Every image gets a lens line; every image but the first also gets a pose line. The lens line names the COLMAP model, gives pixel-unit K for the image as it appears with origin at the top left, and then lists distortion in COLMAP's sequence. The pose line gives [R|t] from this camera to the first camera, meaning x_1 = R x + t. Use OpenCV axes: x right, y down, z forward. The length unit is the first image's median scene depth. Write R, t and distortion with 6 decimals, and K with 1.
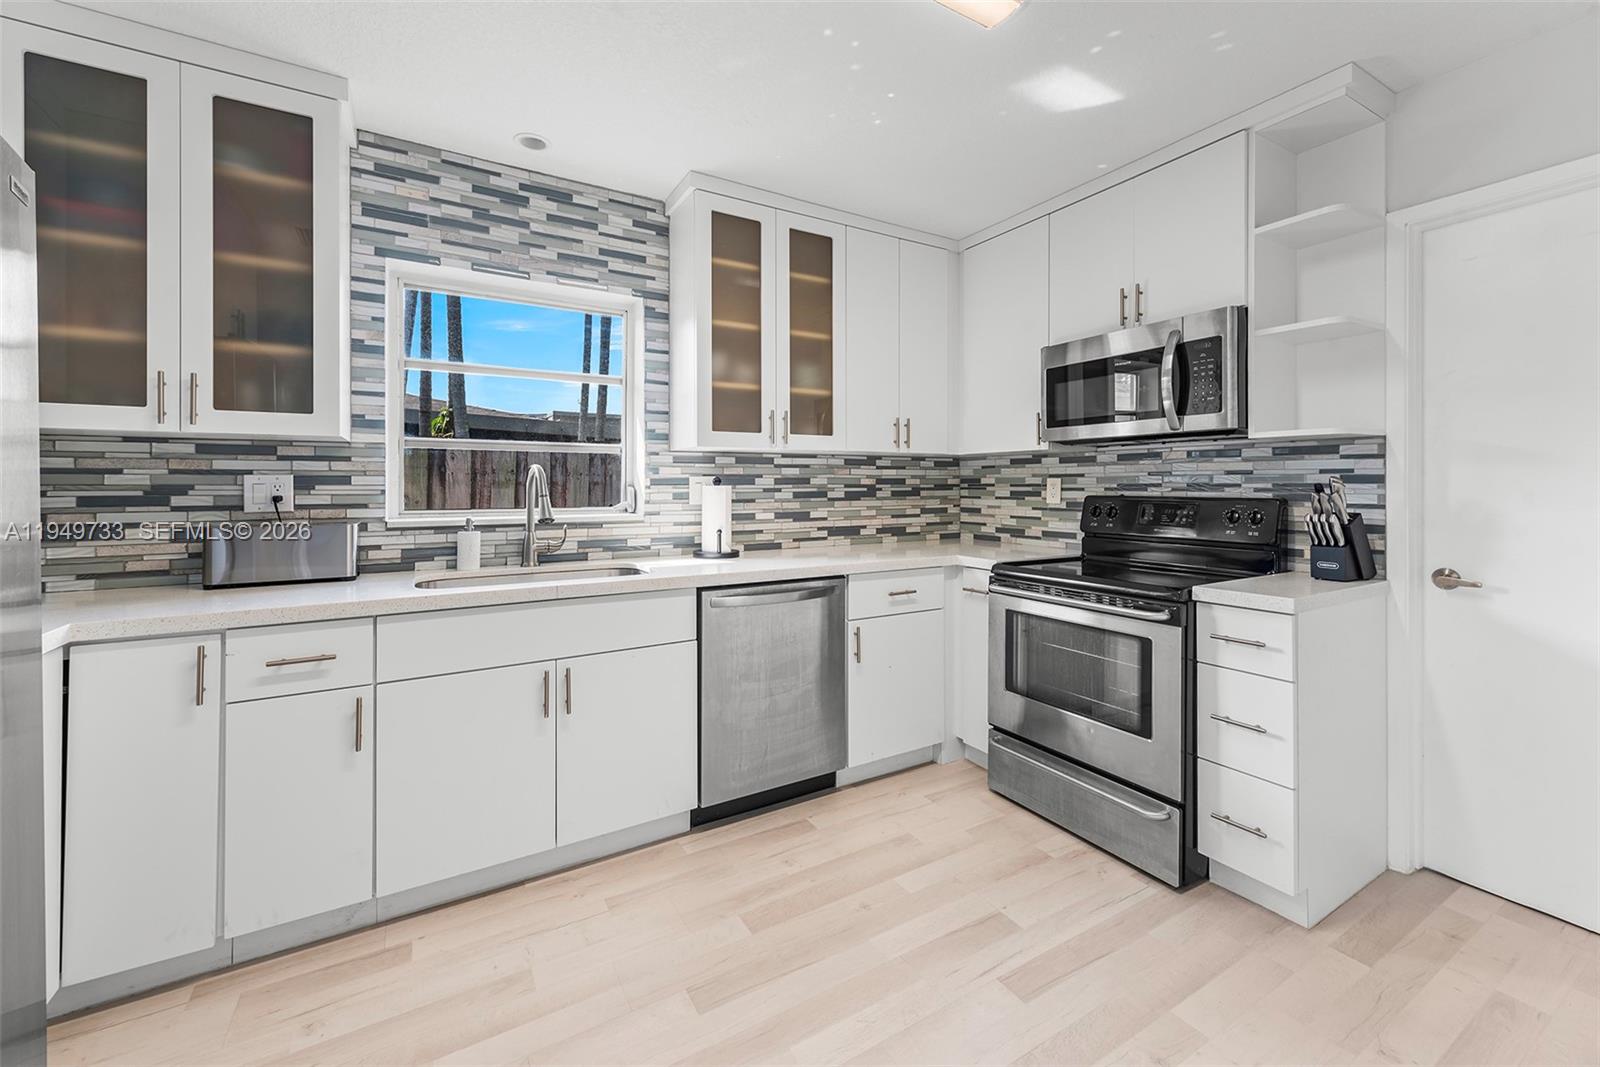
lens RADIAL K [[648.9, 0, 815.3], [0, 648.9, 476.2], [0, 0, 1]] dist [0.012406, -0.003976]
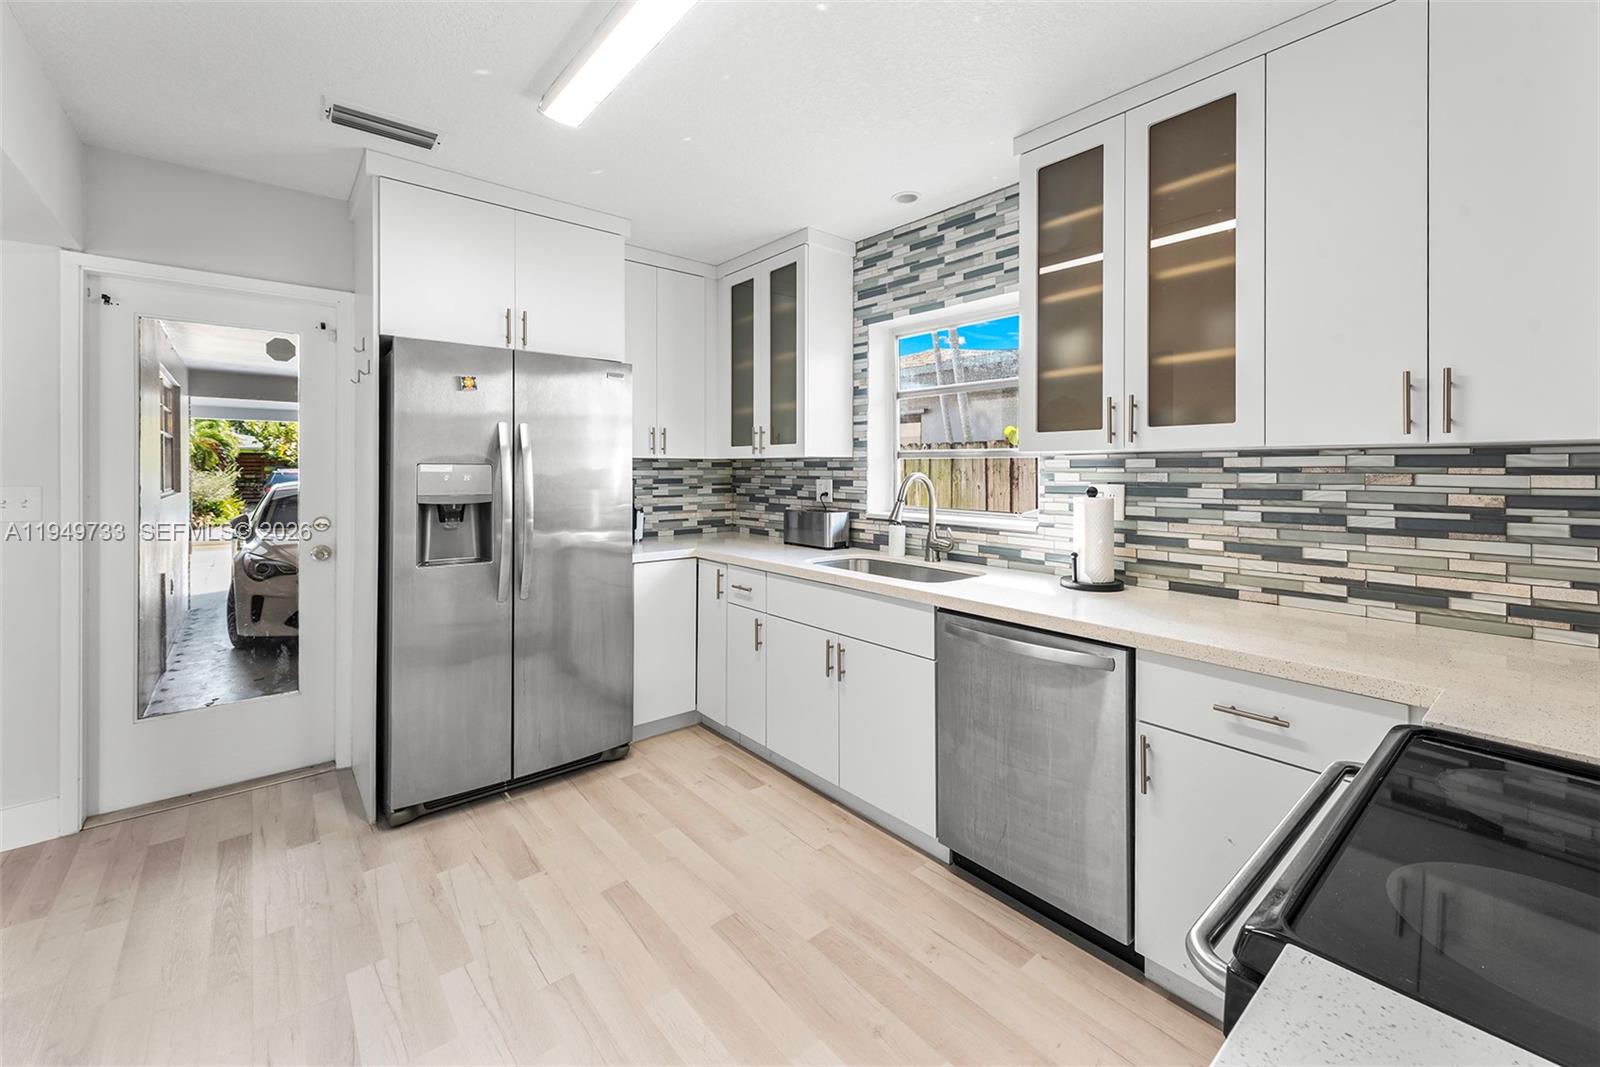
lens RADIAL K [[648.9, 0, 785.2], [0, 648.9, 456.7], [0, 0, 1]] dist [0.012406, -0.003976]
pose [[0.141528, -0.014564, -0.989827, 0.580527], [0.014223, 0.999818, -0.012678, -0.030127], [0.989832, -0.012284, 0.141709, 0.518145]]
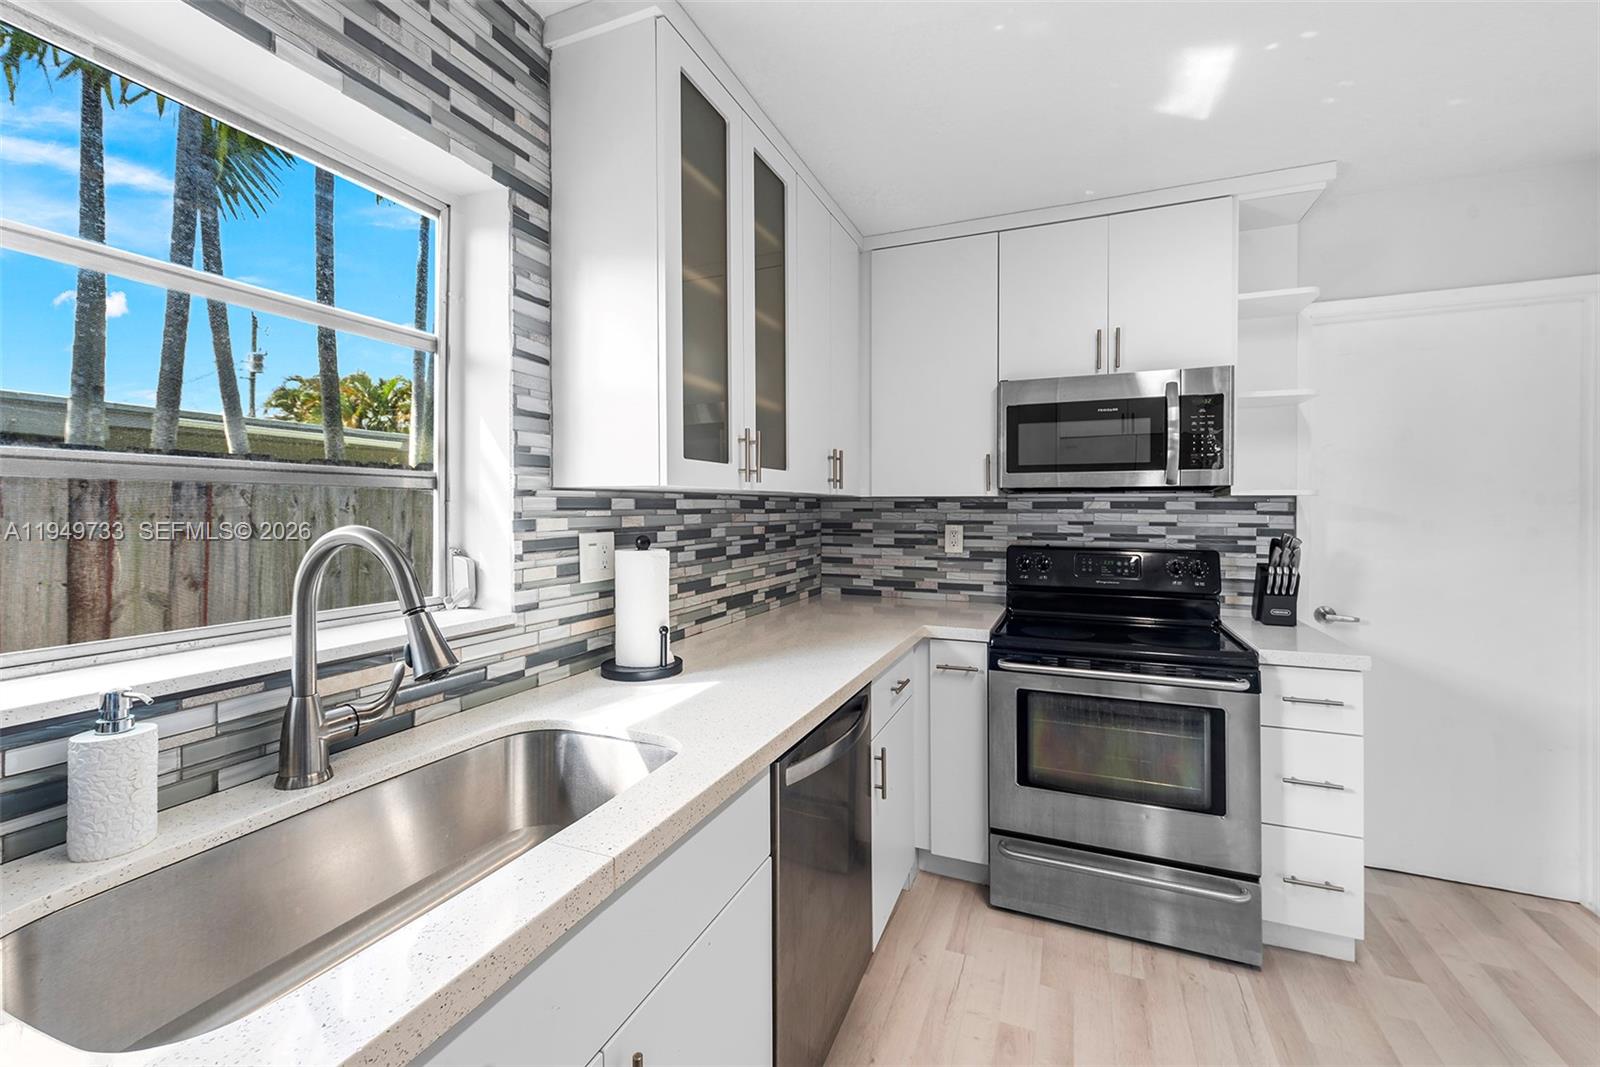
lens RADIAL K [[648.9, 0, 812.7], [0, 648.9, 506.9], [0, 0, 1]] dist [0.012406, -0.003976]
pose [[0.796876, 0.005116, 0.604122, -0.383318], [-0.013182, 0.999873, 0.008921, -0.031252], [-0.603999, -0.015072, 0.796842, 0.443328]]
